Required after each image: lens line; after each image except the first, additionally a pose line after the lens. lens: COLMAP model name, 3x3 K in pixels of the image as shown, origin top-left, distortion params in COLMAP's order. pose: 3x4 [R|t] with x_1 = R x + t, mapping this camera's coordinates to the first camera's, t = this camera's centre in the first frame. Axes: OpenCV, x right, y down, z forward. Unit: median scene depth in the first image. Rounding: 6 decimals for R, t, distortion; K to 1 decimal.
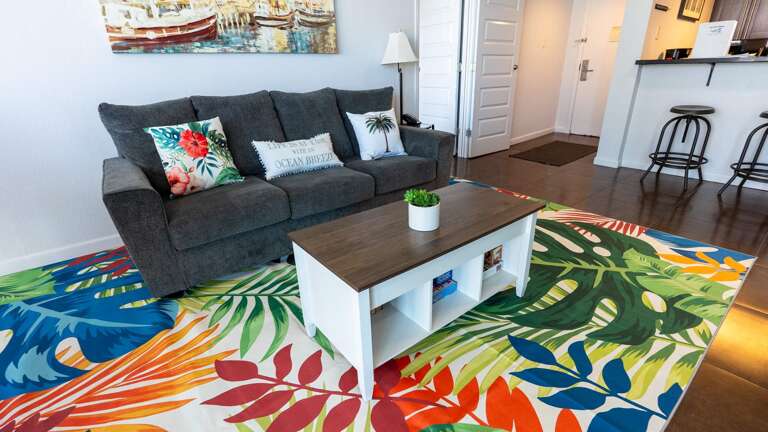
lens RADIAL K [[351.0, 0, 388.1], [0, 351.0, 214.7], [0, 0, 1]] dist [-0.003273, -0.000015]
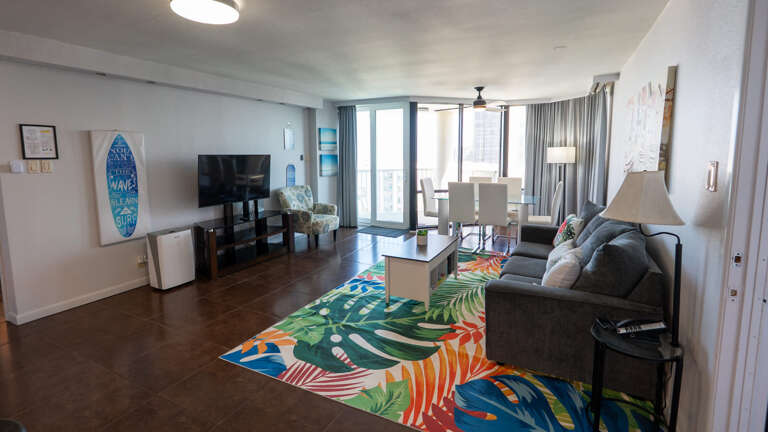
lens RADIAL K [[357.5, 0, 389.3], [0, 357.5, 189.1], [0, 0, 1]] dist [-0.002869, -0.000156]
pose [[-0.907837, 0.074988, -0.412563, 0.969678], [-0.129936, 0.885143, 0.446809, -1.038569], [0.398683, 0.459237, -0.793822, 1.945646]]
